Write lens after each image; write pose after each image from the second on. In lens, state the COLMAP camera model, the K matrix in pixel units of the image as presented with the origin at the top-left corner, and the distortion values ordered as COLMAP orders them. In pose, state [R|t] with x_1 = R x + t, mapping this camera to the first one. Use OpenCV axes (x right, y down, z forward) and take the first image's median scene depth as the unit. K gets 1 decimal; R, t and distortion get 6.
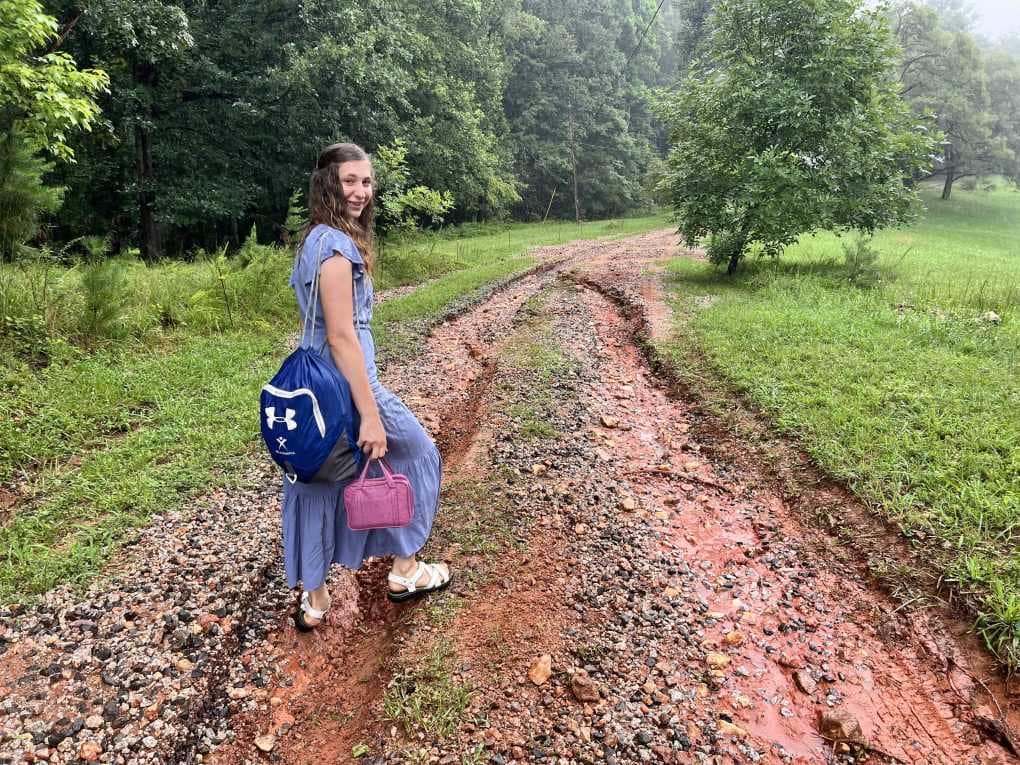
lens RADIAL K [[802.6, 0, 510.0], [0, 802.6, 382.5], [0, 0, 1]] dist [0.042792, -0.003314]
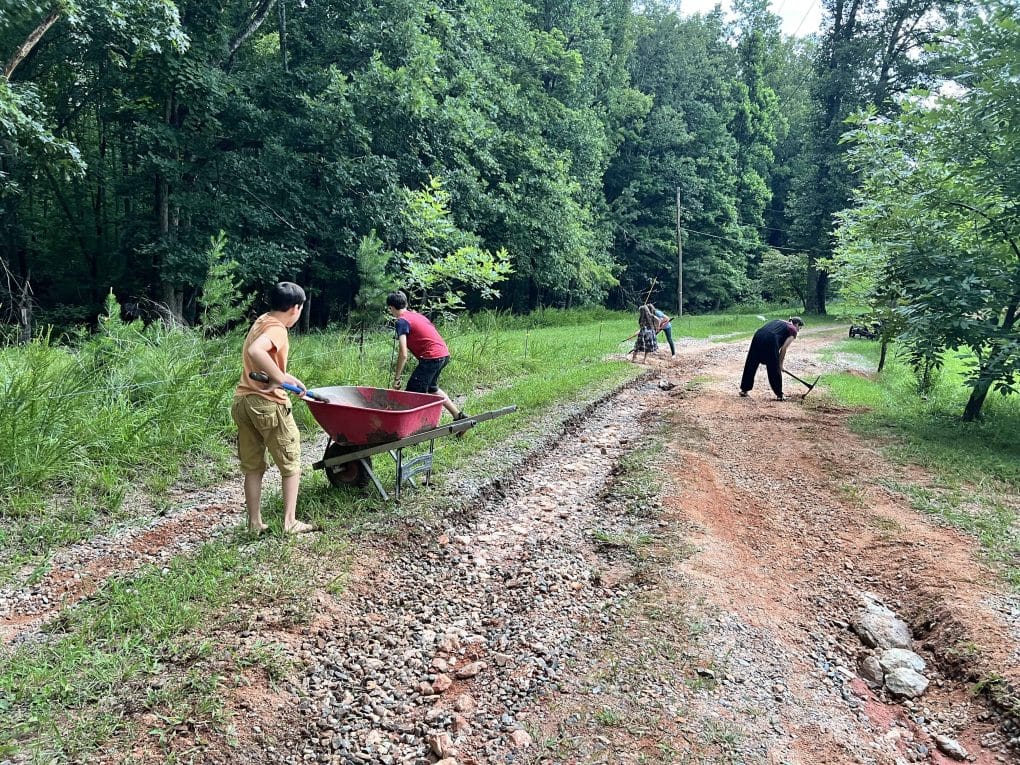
lens RADIAL K [[802.6, 0, 510.0], [0, 802.6, 382.5], [0, 0, 1]] dist [0.042792, -0.003314]
pose [[0.991880, 0.069375, -0.106586, -0.000587], [-0.080009, 0.991869, -0.098963, -0.029217], [0.098853, 0.106687, 0.989366, 0.145201]]
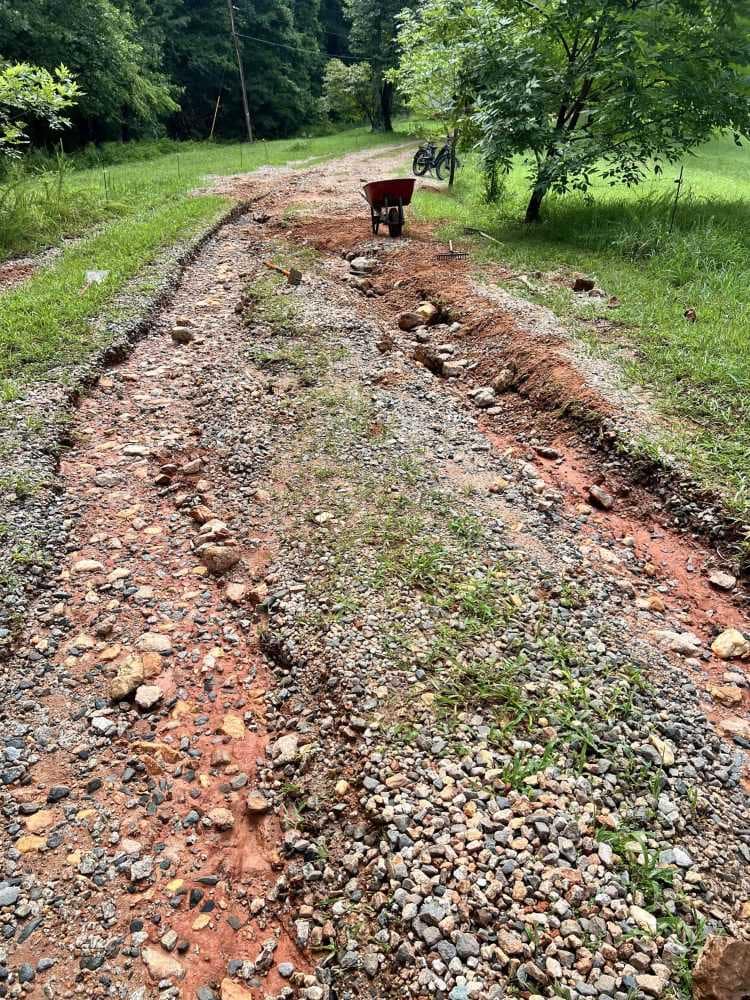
lens RADIAL K [[786.9, 0, 375.0], [0, 786.9, 500.0], [0, 0, 1]] dist [0.042792, -0.003314]
pose [[0.970306, -0.101467, 0.219570, -0.009905], [0.049837, 0.972148, 0.229007, -0.025459], [-0.236691, -0.211264, 0.948338, 0.135322]]
